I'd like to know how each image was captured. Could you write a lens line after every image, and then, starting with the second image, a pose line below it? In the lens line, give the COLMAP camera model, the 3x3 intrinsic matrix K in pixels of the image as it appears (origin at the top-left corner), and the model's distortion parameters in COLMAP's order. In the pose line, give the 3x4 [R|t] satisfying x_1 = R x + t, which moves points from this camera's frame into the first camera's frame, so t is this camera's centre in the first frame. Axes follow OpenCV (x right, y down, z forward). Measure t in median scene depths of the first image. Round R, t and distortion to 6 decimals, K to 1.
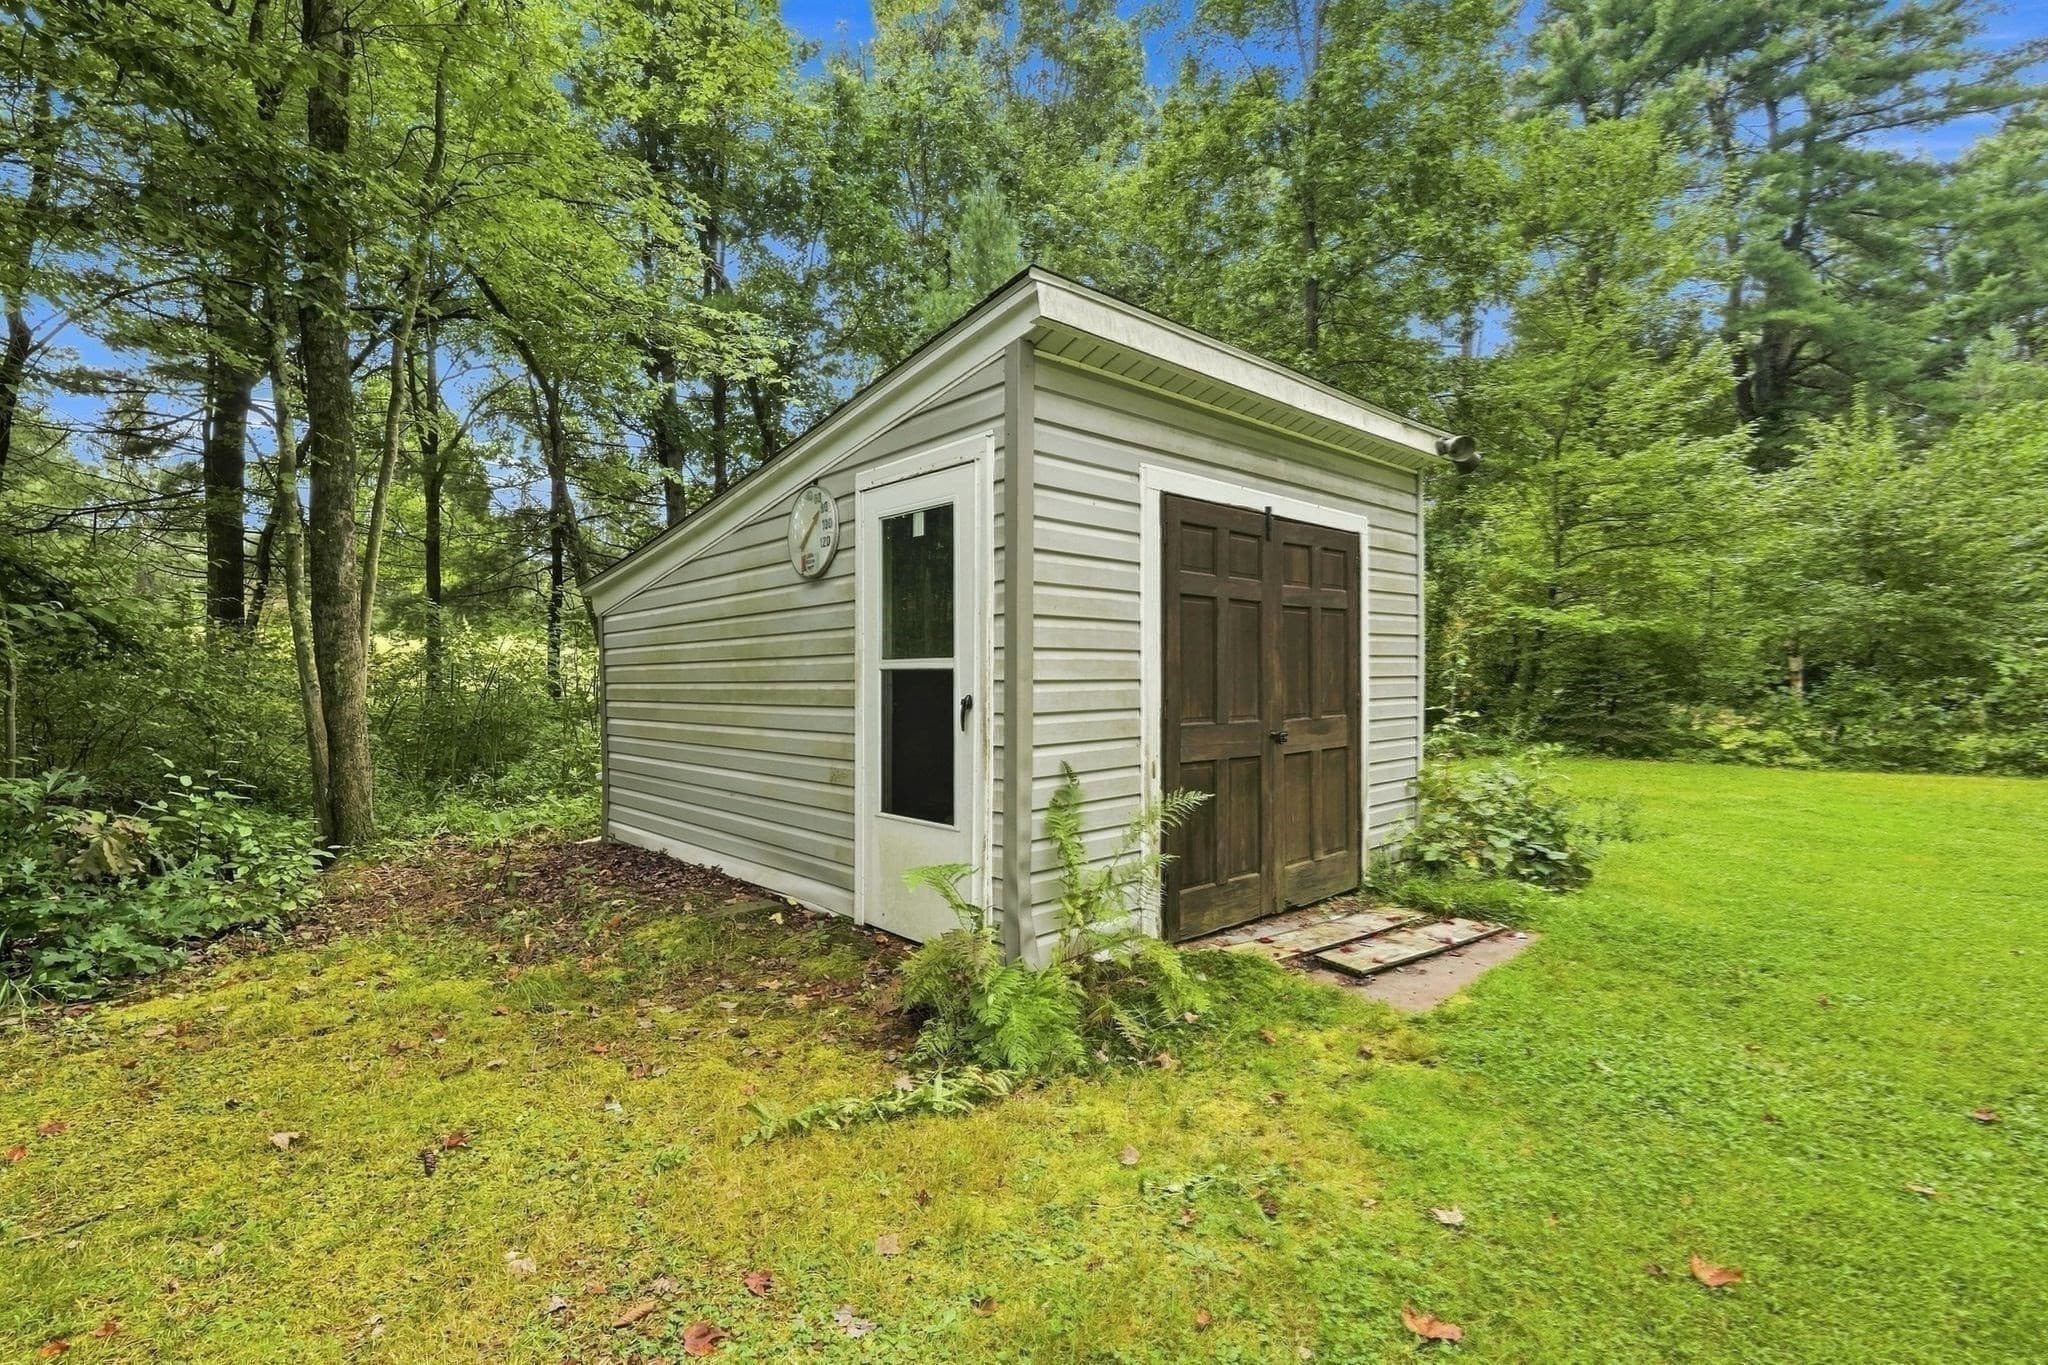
lens RADIAL K [[895.1, 0, 1024.0], [0, 895.1, 682.5], [0, 0, 1]] dist [-0.001200, 0.000020]
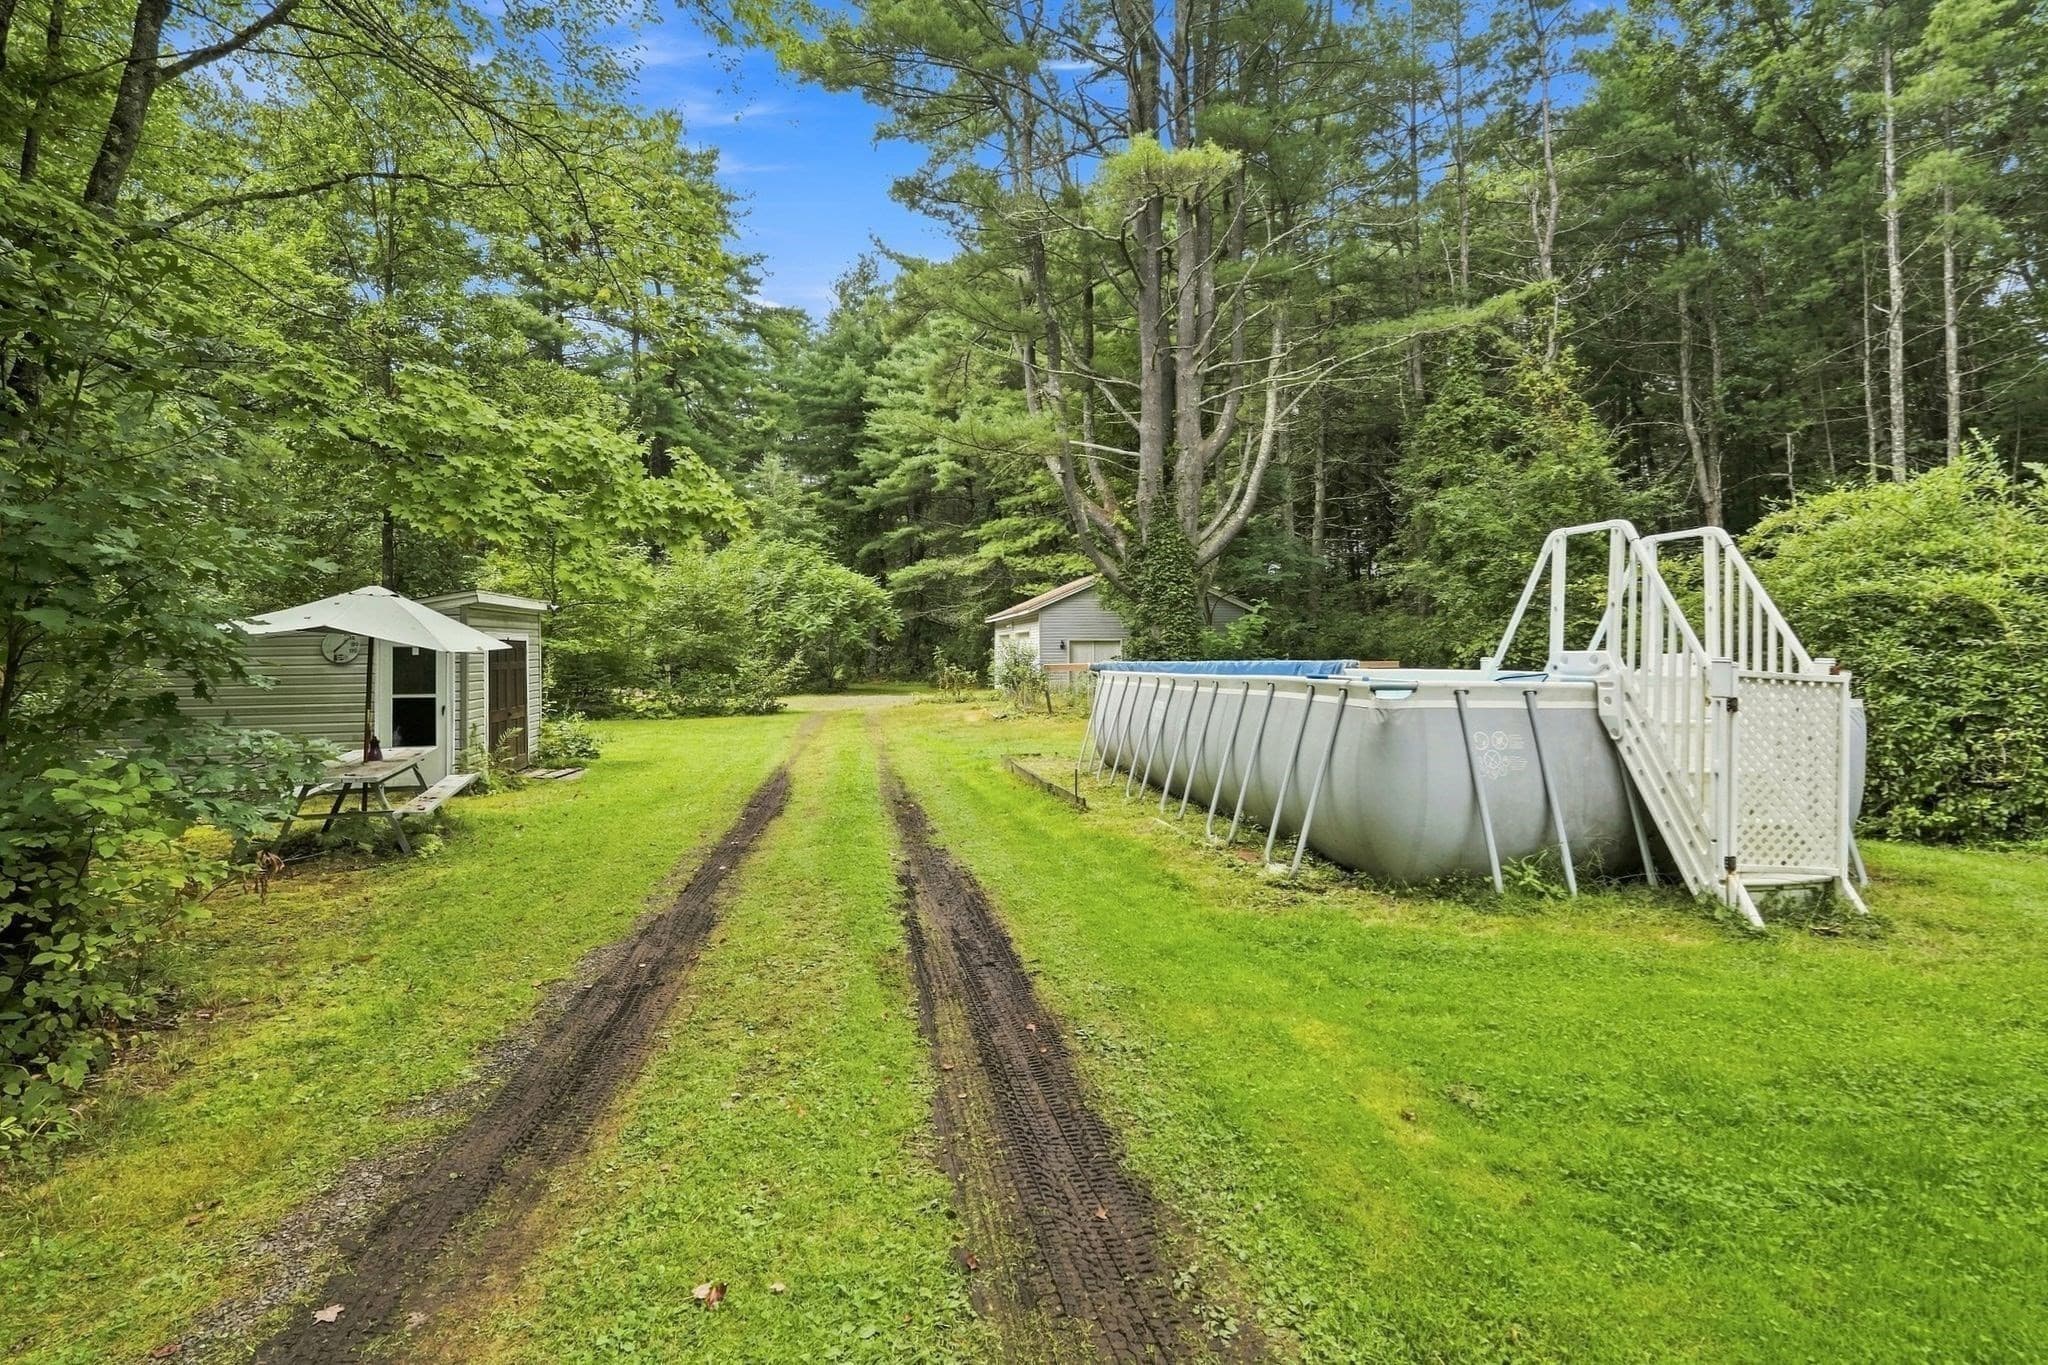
lens RADIAL K [[895.1, 0, 1024.0], [0, 895.1, 682.5], [0, 0, 1]] dist [-0.001200, 0.000020]
pose [[0.478358, -0.029441, 0.877671, -0.577229], [0.007574, 0.999539, 0.029400, -0.044772], [-0.878132, -0.007416, 0.478360, -0.739276]]
